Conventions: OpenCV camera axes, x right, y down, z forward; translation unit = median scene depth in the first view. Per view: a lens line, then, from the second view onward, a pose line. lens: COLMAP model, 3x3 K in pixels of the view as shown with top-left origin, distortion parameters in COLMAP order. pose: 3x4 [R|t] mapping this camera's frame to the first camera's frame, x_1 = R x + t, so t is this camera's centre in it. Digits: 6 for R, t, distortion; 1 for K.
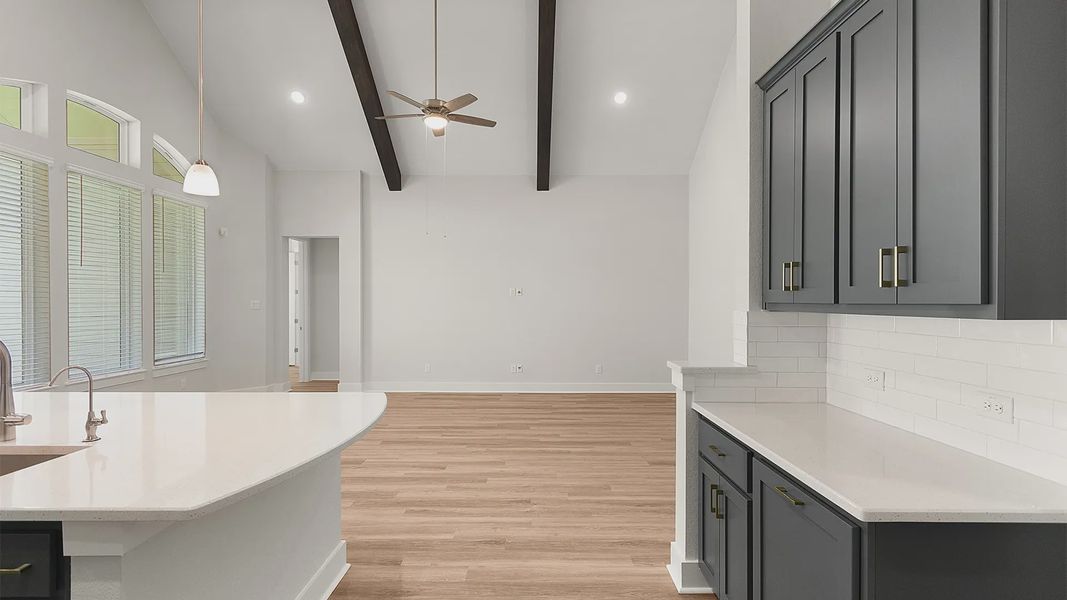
lens RADIAL K [[501.0, 0, 531.1], [0, 501.0, 302.3], [0, 0, 1]] dist [0.005288, -0.004272]
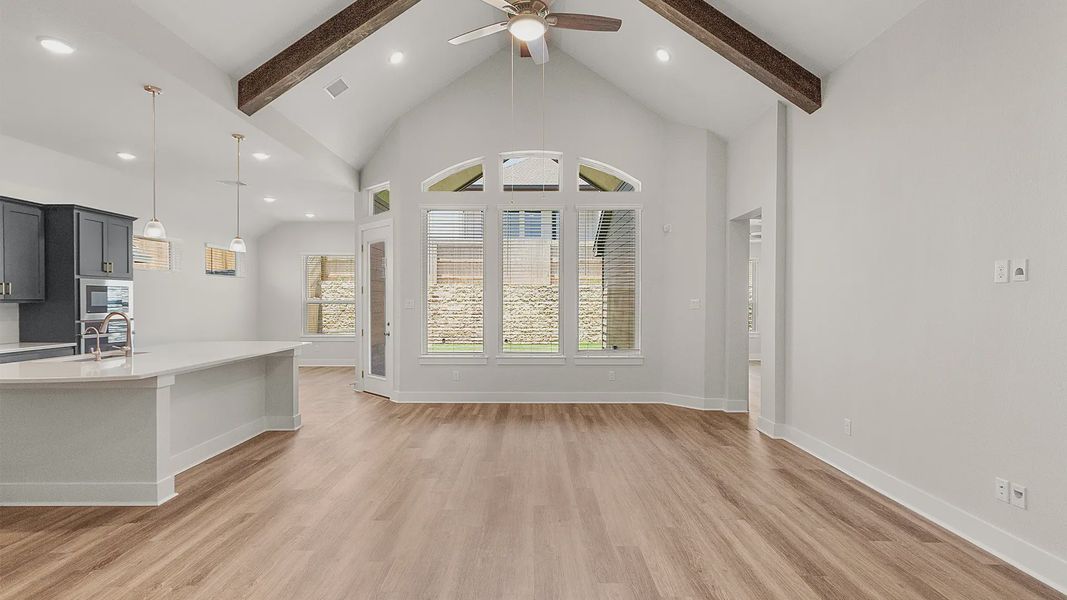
lens RADIAL K [[501.0, 0, 523.2], [0, 501.0, 301.6], [0, 0, 1]] dist [0.005288, -0.004272]
pose [[0.012823, 0.000398, -0.999918, 0.549413], [-0.006331, 0.999980, 0.000317, 0.004082], [0.999898, 0.006326, 0.012825, 1.145354]]
